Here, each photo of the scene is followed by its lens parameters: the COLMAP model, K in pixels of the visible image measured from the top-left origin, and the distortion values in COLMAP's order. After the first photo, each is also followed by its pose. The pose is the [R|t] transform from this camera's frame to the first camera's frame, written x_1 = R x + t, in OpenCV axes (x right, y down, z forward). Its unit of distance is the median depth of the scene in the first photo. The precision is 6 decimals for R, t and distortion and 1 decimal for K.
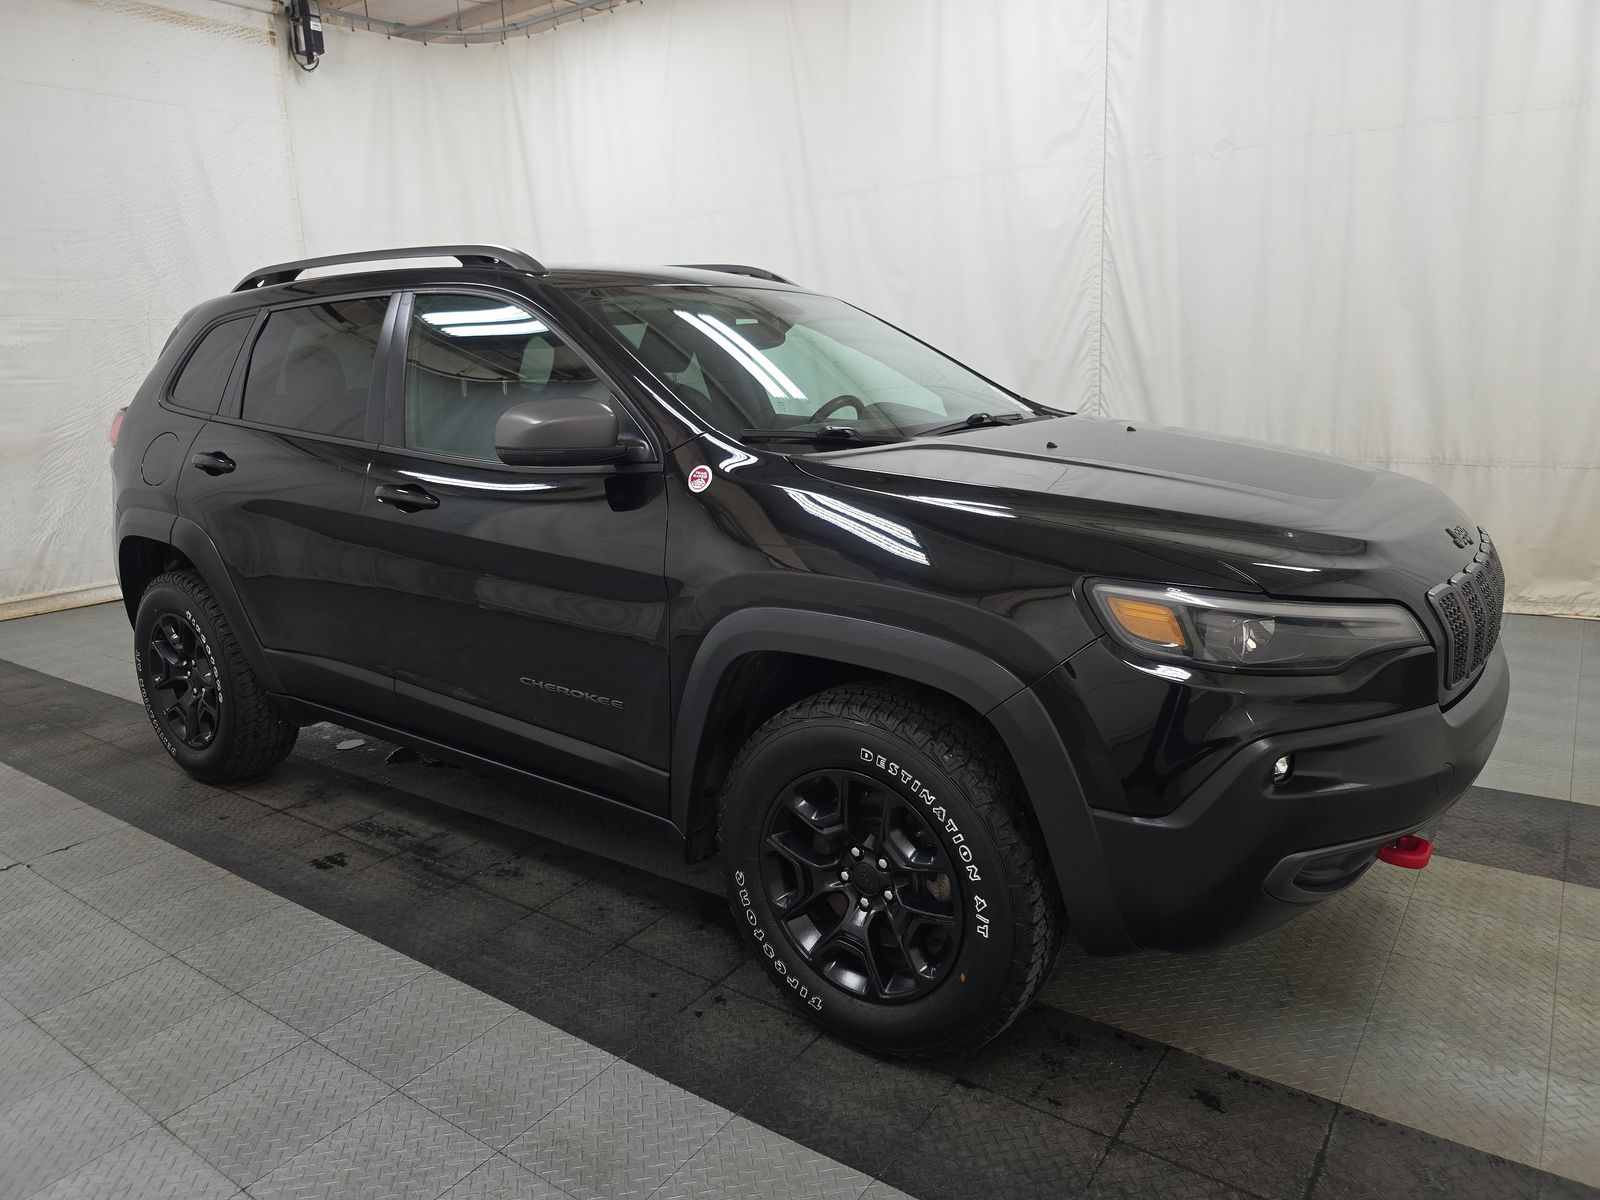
lens RADIAL K [[1081.9, 0, 797.7], [0, 1081.9, 596.1], [0, 0, 1]] dist [-0.000791, -0.000247]
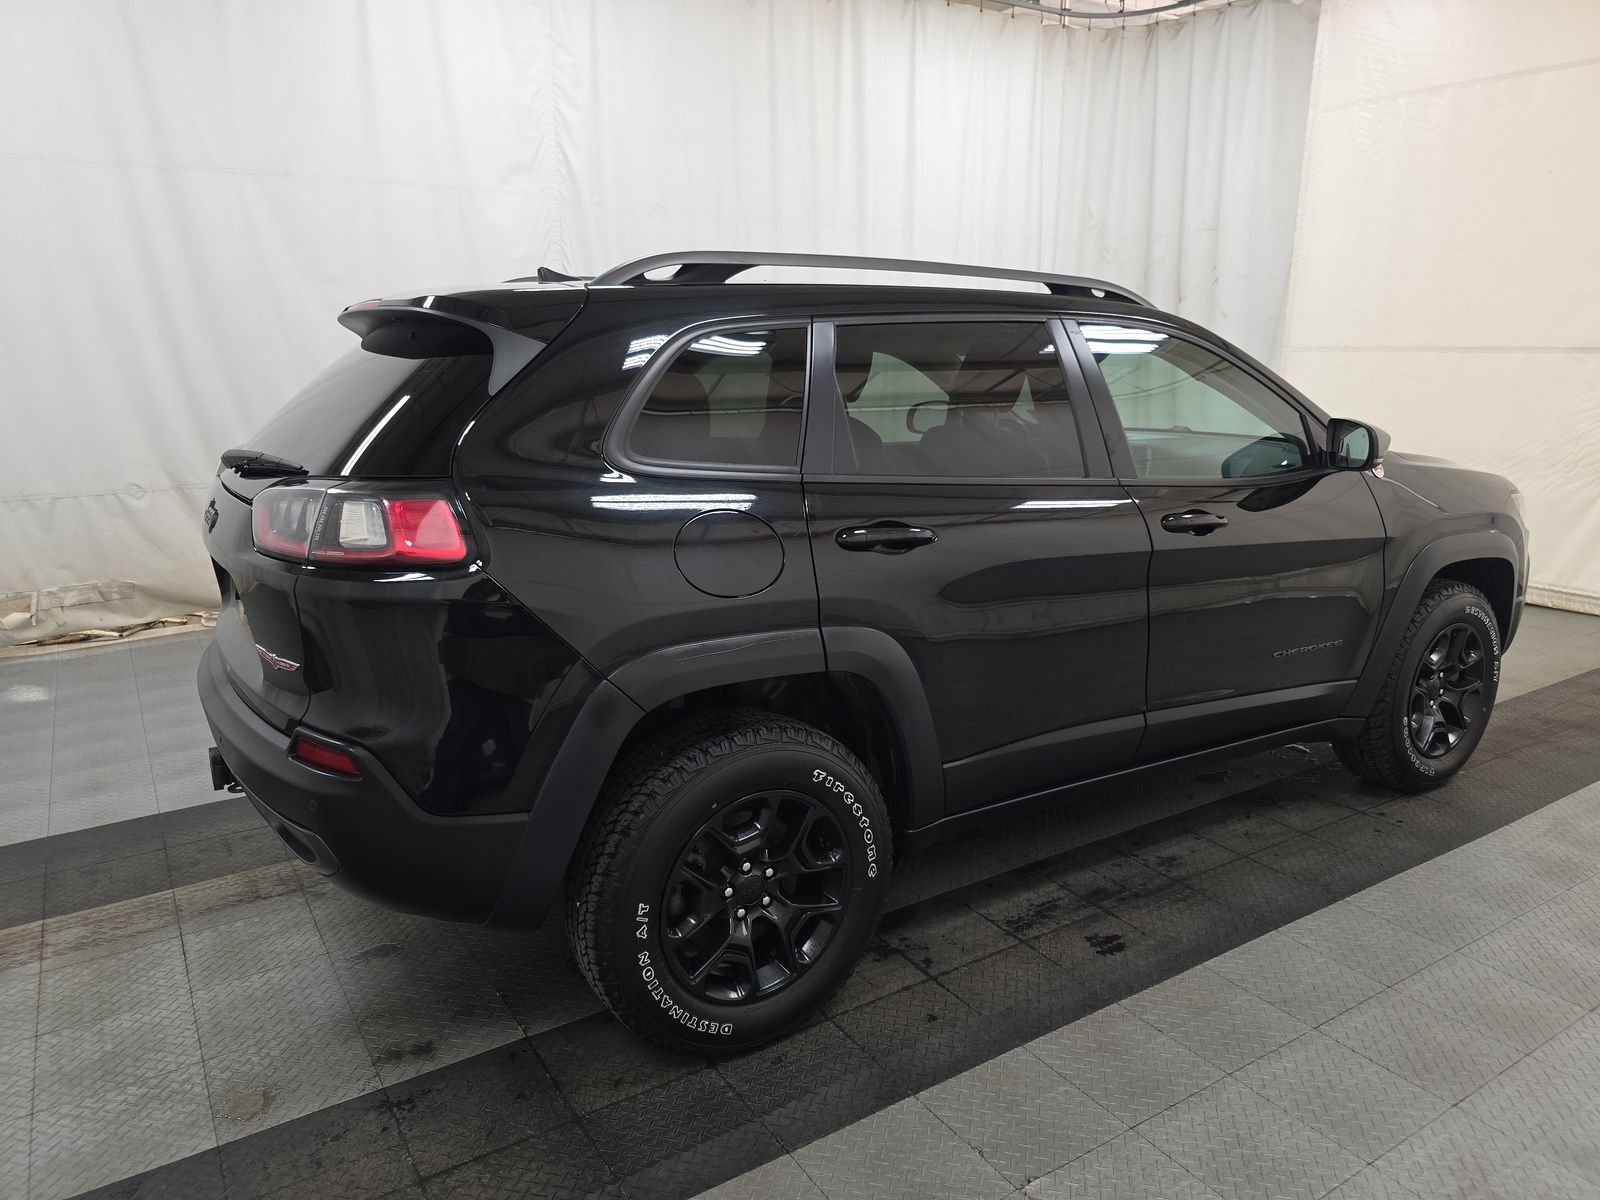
lens RADIAL K [[1081.9, 0, 797.7], [0, 1081.9, 596.1], [0, 0, 1]] dist [-0.000791, -0.000247]
pose [[0.375973, -0.166367, 0.911573, -1.283626], [0.186337, 0.977229, 0.101495, -0.174373], [-0.907702, 0.131701, 0.398412, 0.824928]]
